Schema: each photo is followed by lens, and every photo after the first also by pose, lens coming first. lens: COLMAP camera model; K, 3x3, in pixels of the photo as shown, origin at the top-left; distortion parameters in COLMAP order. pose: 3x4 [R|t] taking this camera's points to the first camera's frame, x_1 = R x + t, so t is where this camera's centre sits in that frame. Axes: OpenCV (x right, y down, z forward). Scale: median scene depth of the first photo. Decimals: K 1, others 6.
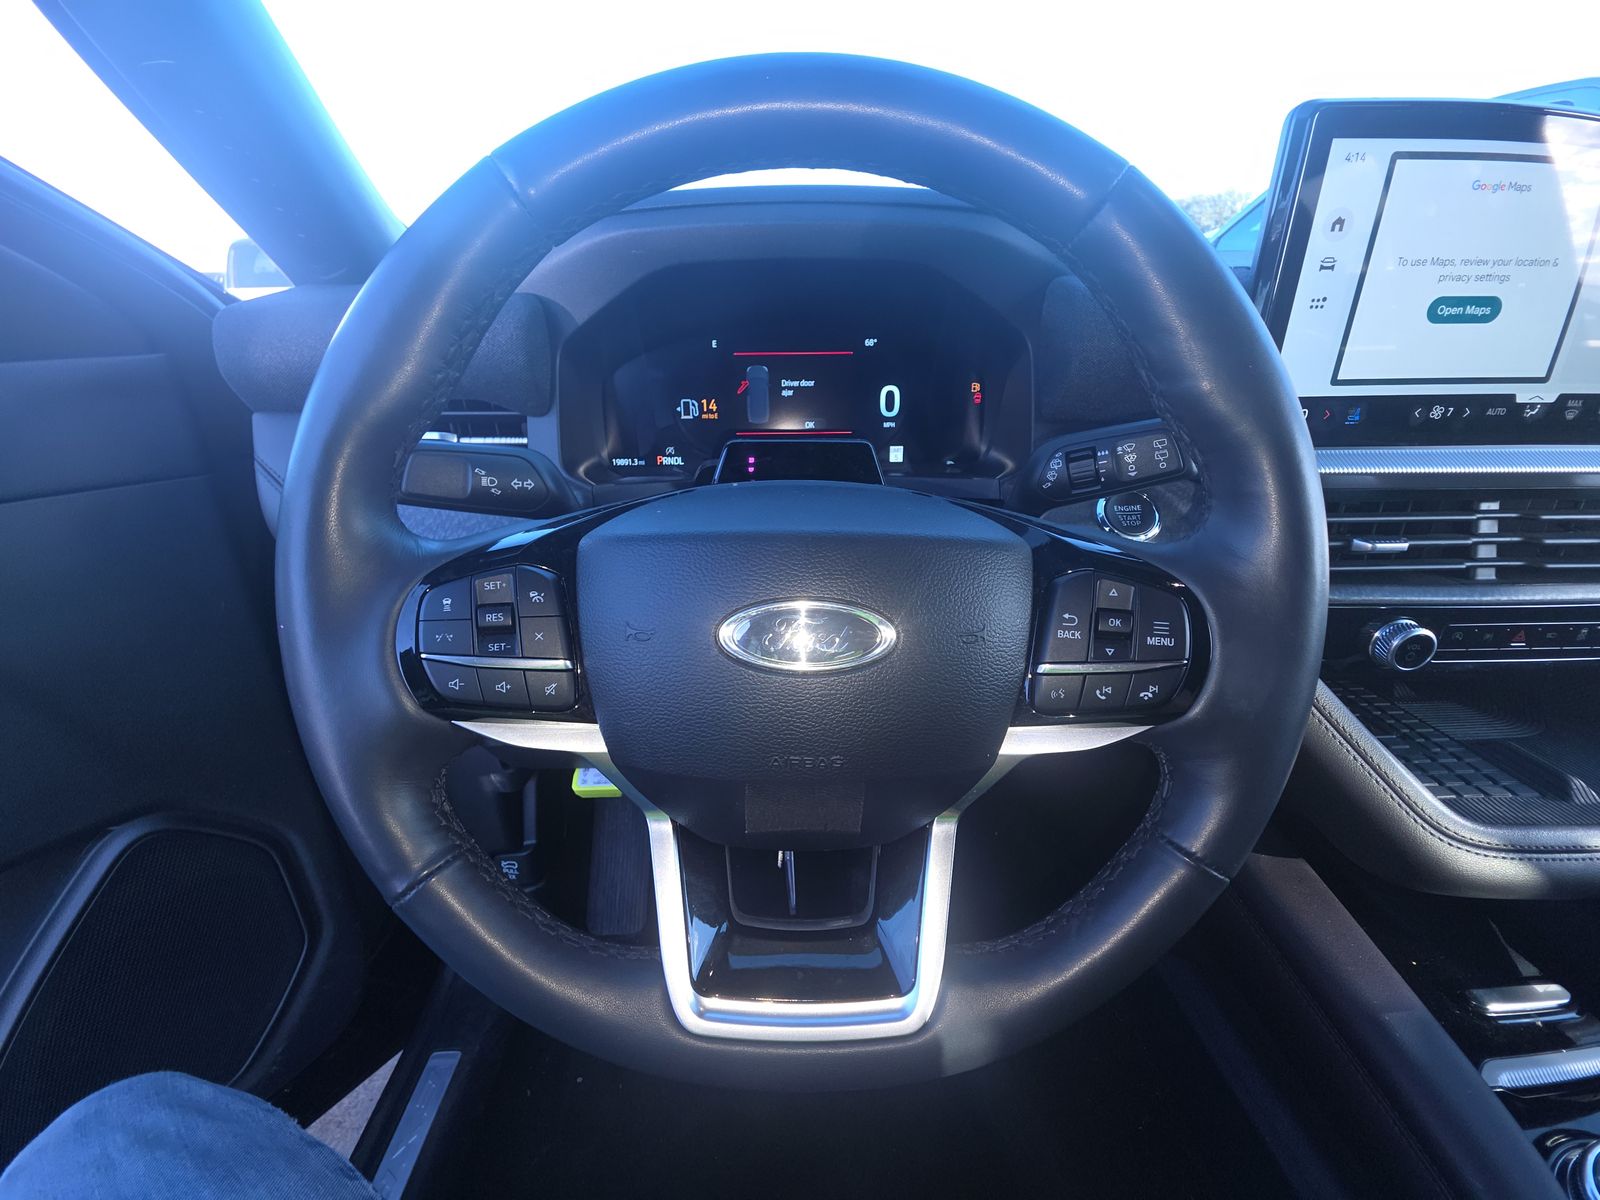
lens RADIAL K [[651.1, 0, 731.8], [0, 651.1, 606.6], [0, 0, 1]] dist [0.006815, -0.009373]
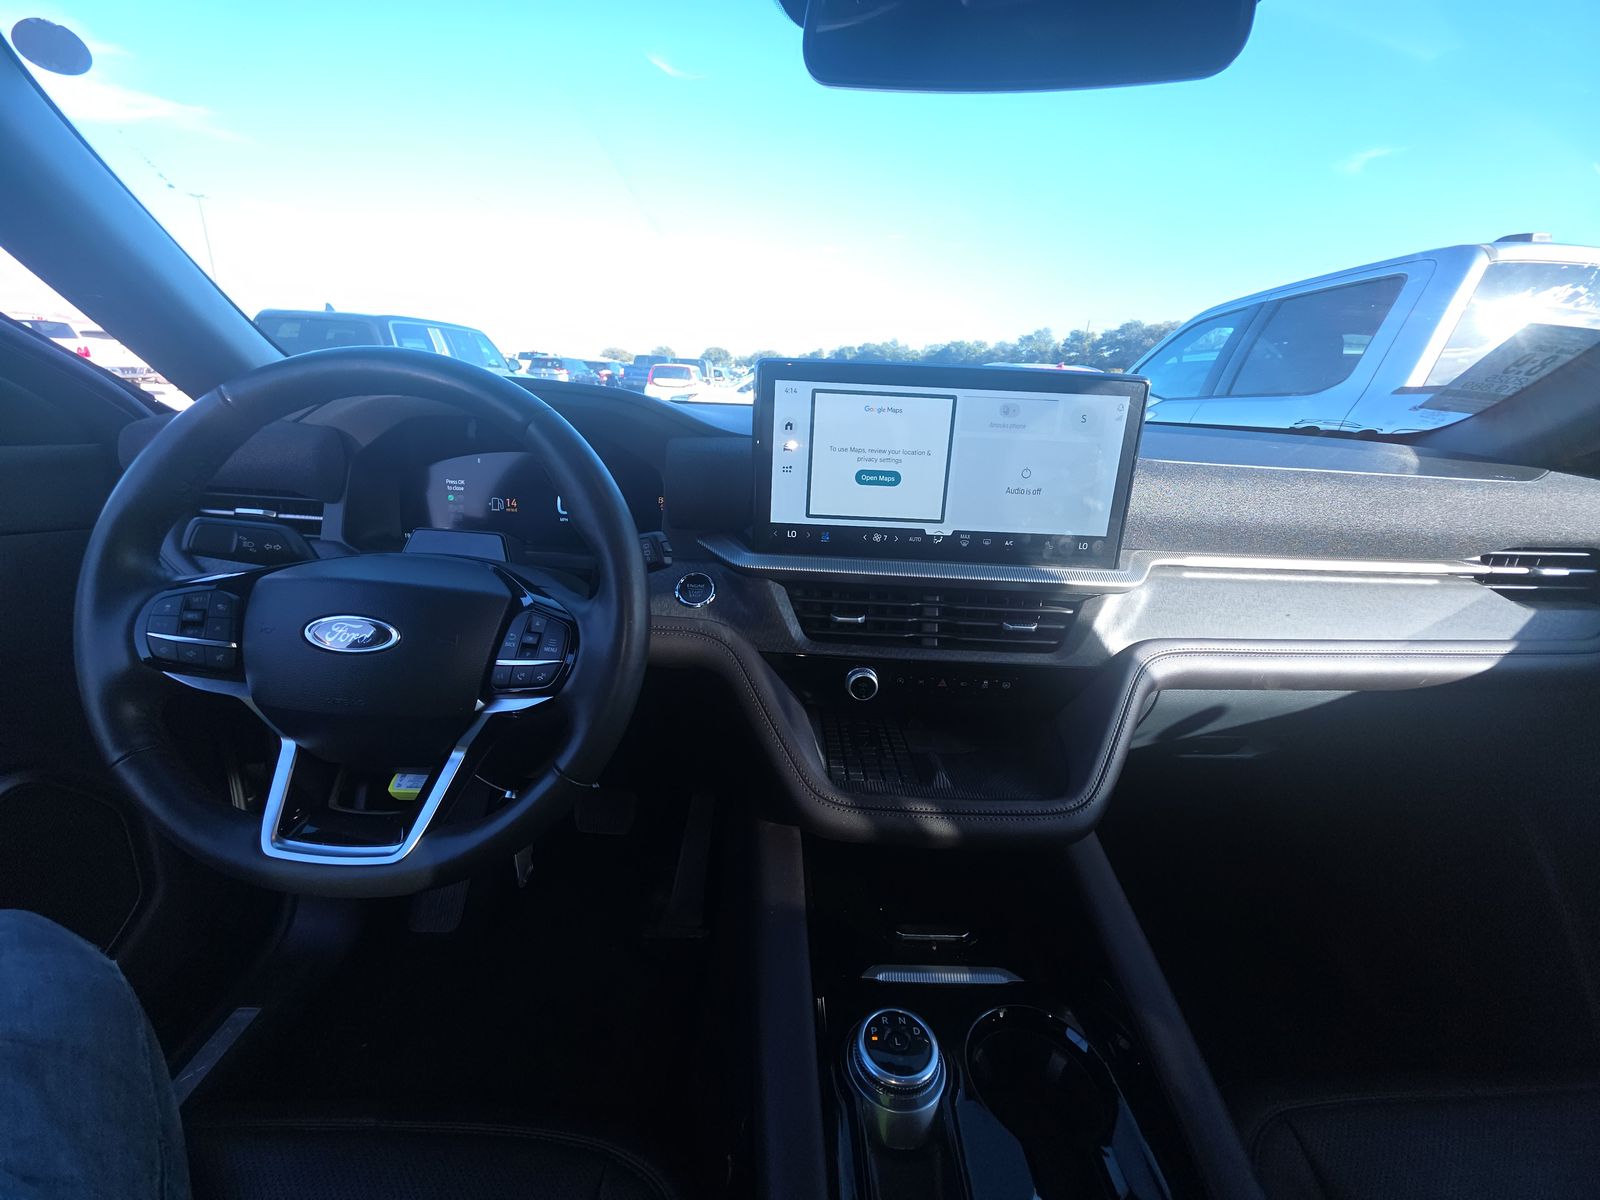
lens RADIAL K [[639.1, 0, 800.0], [0, 639.1, 600.0], [0, 0, 1]] dist [-0.000408, -0.008800]
pose [[0.997213, 0.059911, 0.044467, 0.869859], [-0.052894, 0.988020, -0.144981, 0.098971], [-0.052620, 0.142224, 0.988435, -0.567539]]
